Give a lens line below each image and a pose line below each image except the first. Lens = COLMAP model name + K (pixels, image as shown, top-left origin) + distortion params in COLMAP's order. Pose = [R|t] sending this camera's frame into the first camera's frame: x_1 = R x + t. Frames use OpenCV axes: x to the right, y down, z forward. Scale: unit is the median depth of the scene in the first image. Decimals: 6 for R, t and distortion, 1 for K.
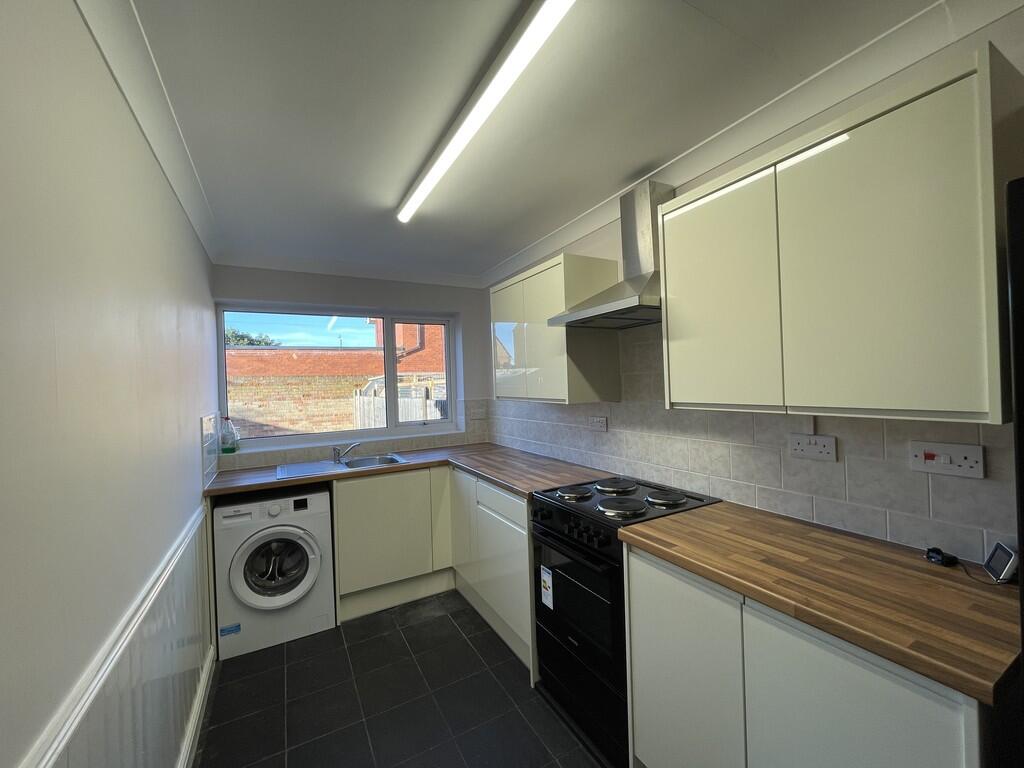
lens RADIAL K [[417.0, 0, 511.7], [0, 417.0, 383.5], [0, 0, 1]] dist [-0.019597, -0.000605]
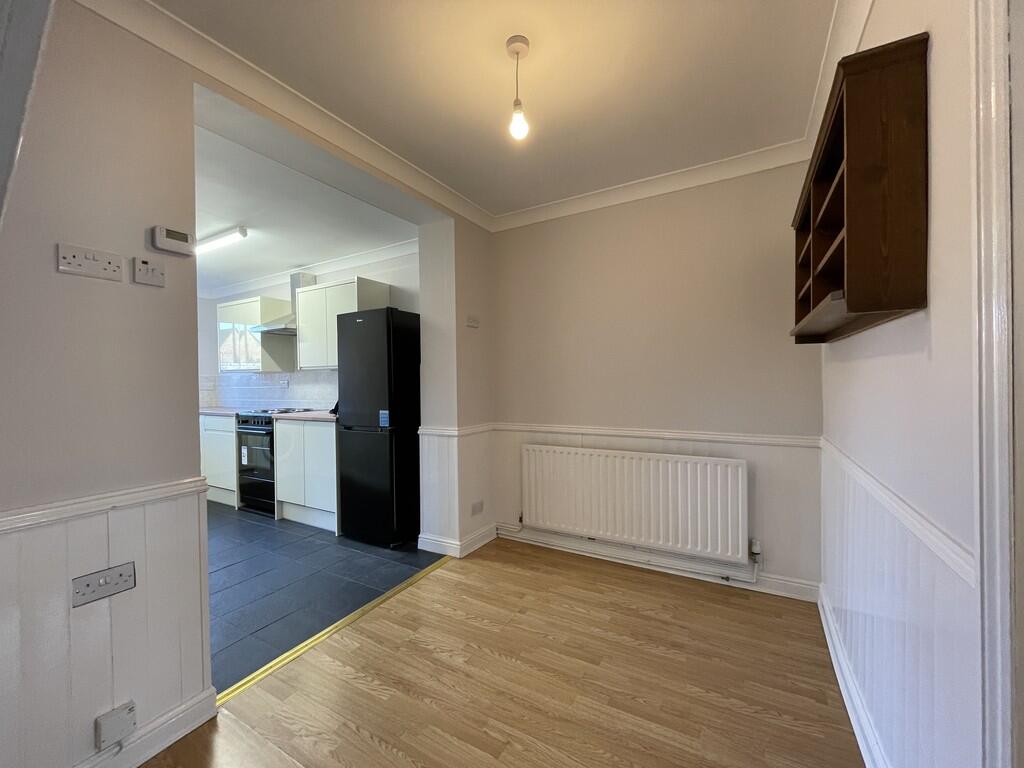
lens RADIAL K [[417.0, 0, 513.0], [0, 417.0, 382.0], [0, 0, 1]] dist [-0.019597, -0.000605]
pose [[0.848205, 0.019221, 0.529319, 0.109977], [-0.015078, 0.999813, -0.012146, 0.109069], [-0.529454, 0.002321, 0.848336, -1.343909]]
